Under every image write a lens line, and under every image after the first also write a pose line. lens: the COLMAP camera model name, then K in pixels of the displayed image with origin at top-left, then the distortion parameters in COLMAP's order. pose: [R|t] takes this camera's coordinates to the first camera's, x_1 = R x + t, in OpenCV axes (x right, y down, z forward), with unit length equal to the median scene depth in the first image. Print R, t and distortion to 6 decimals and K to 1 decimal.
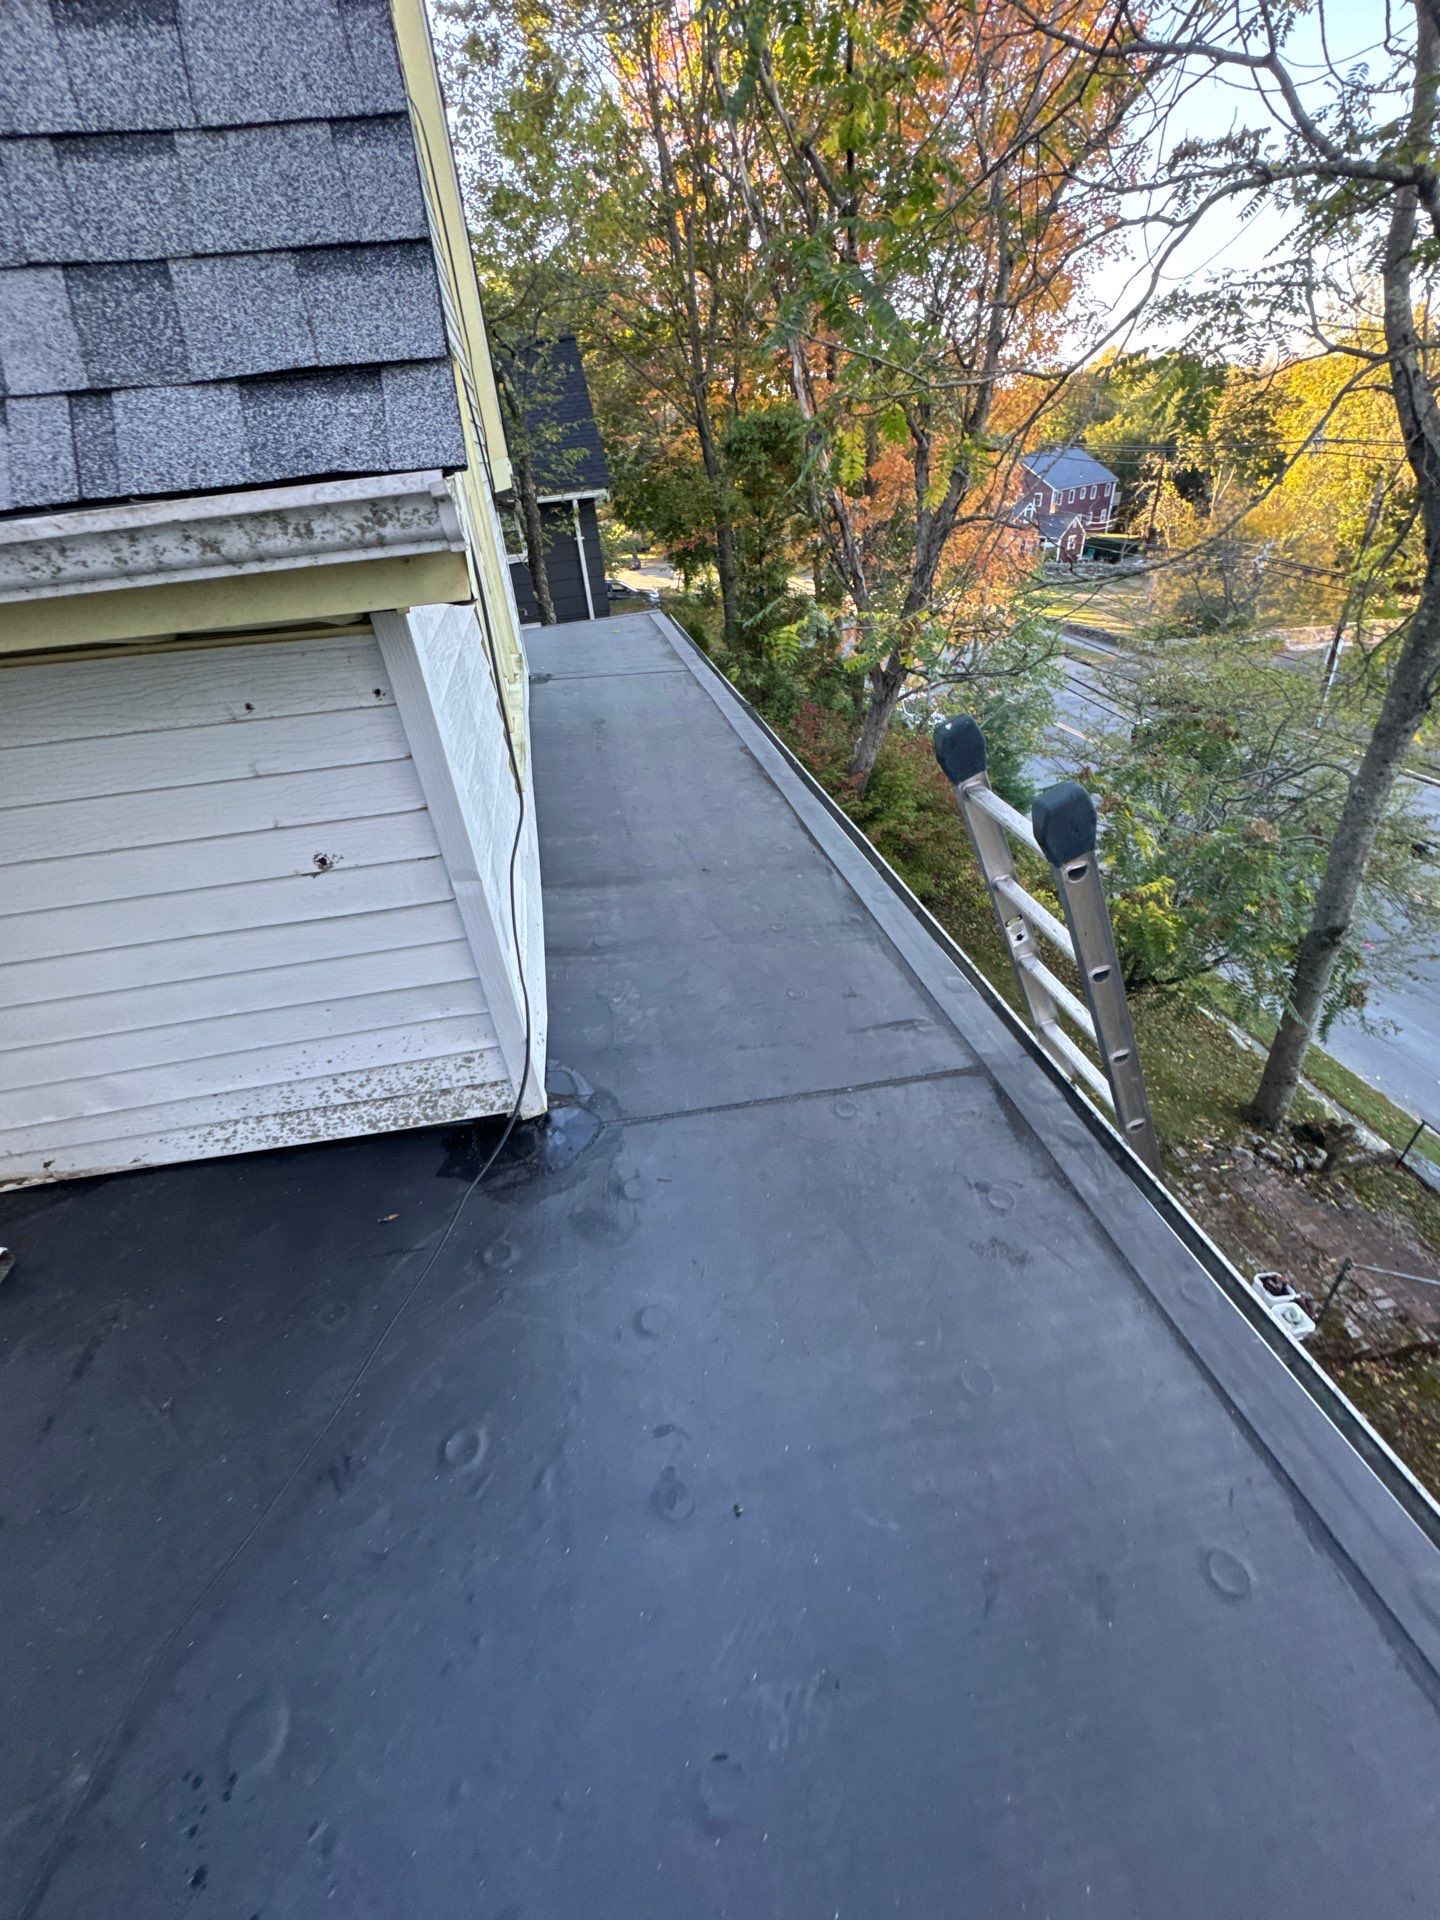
lens RADIAL K [[770.5, 0, 720.0], [0, 770.5, 960.0], [0, 0, 1]] dist [-0.000676, 0.000191]
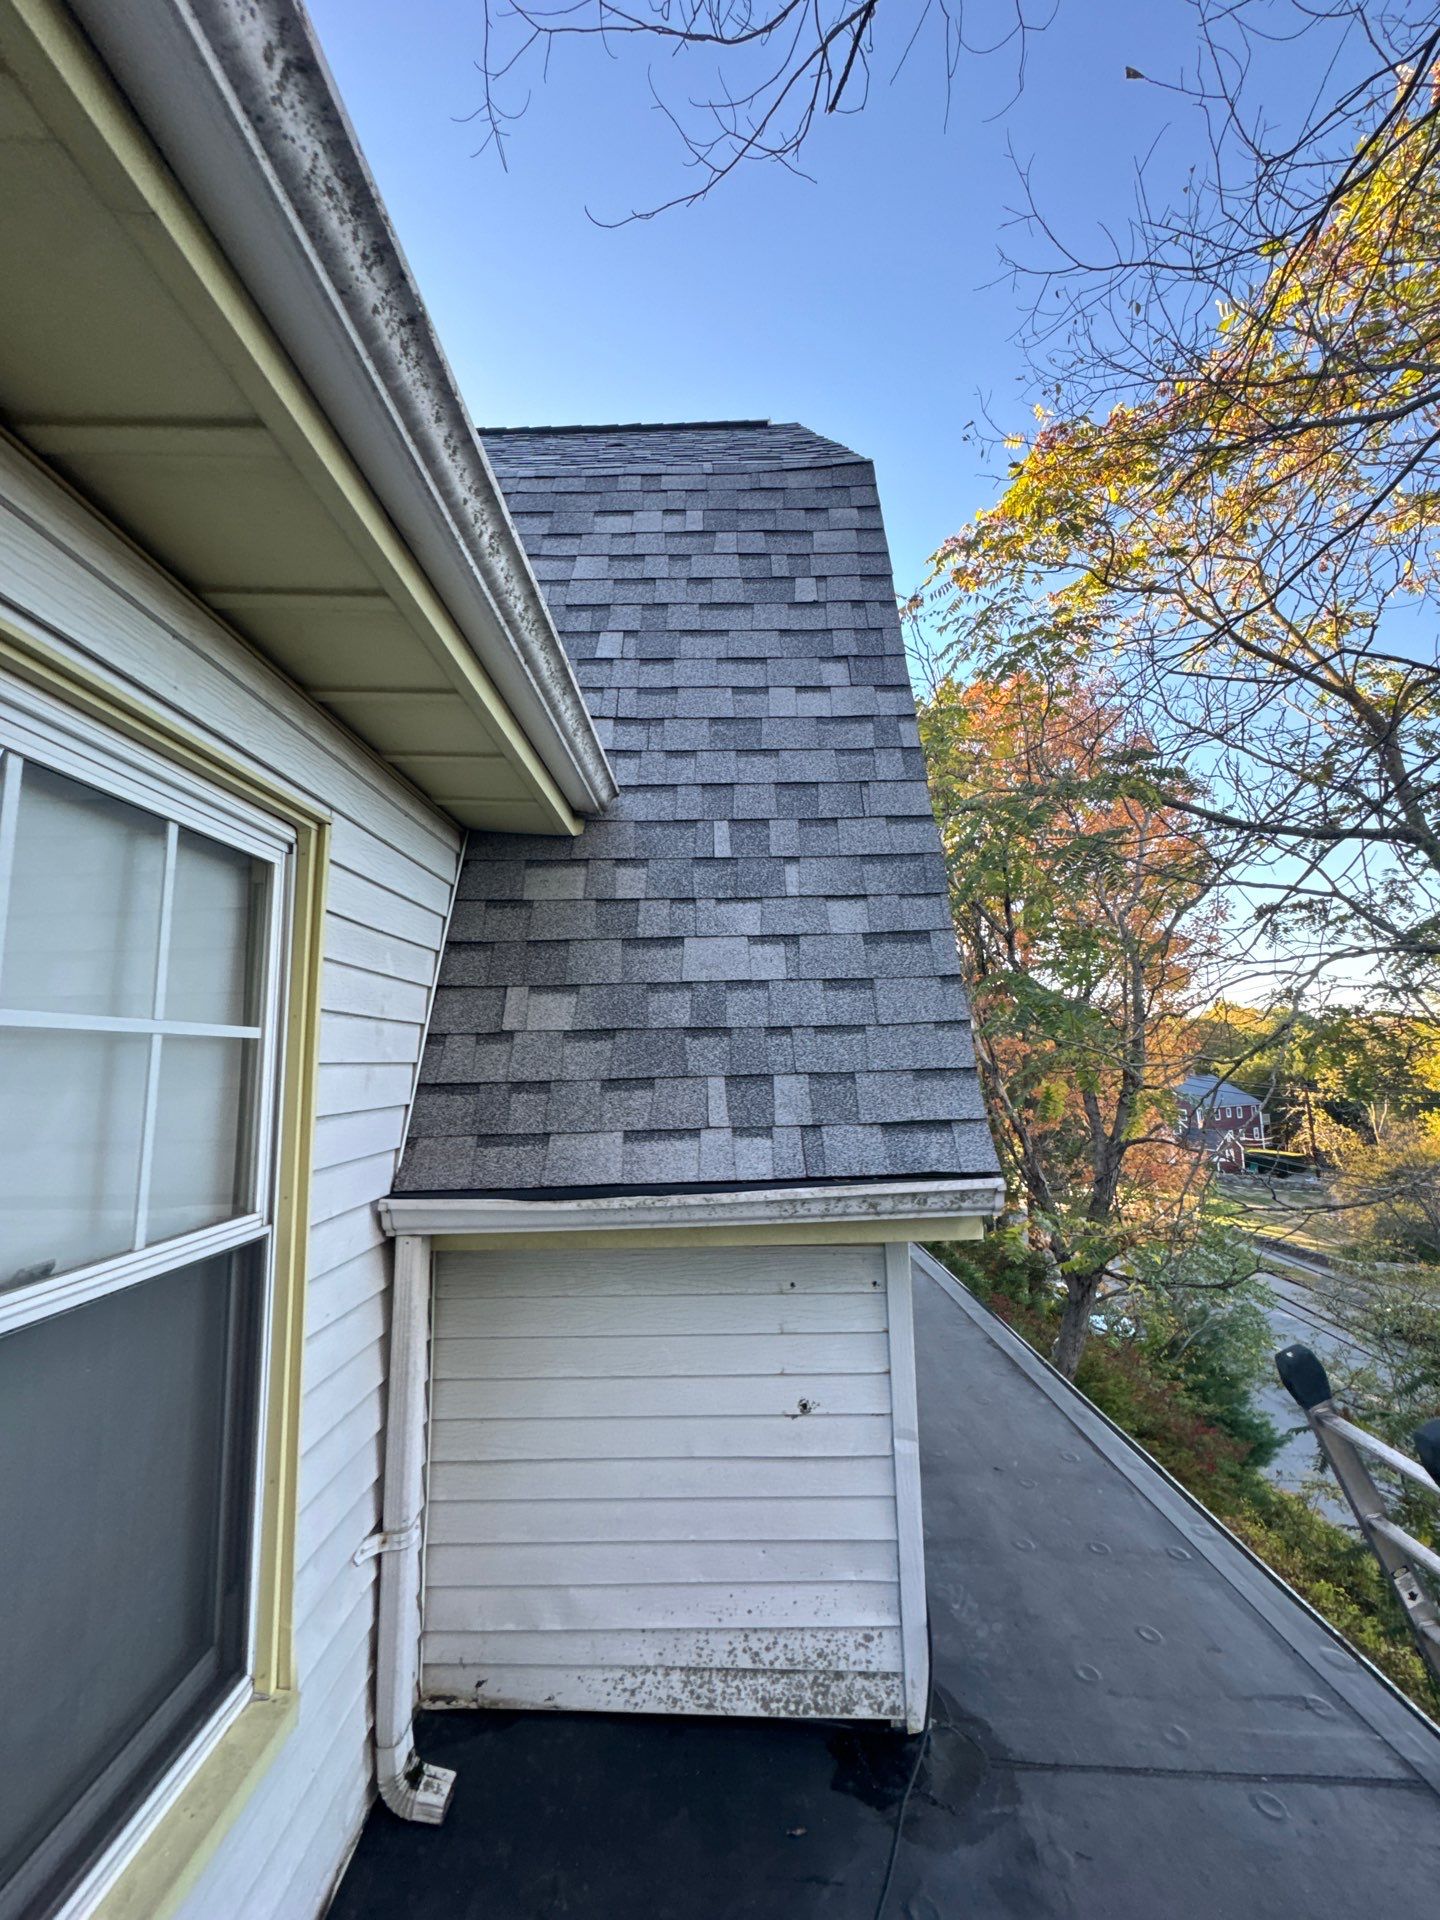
lens RADIAL K [[770.5, 0, 720.0], [0, 770.5, 960.0], [0, 0, 1]] dist [-0.000676, 0.000191]
pose [[0.980164, 0.028811, -0.196080, -0.336016], [-0.148997, 0.759507, -0.633205, 0.119542], [0.130681, 0.649861, 0.748735, -0.406096]]
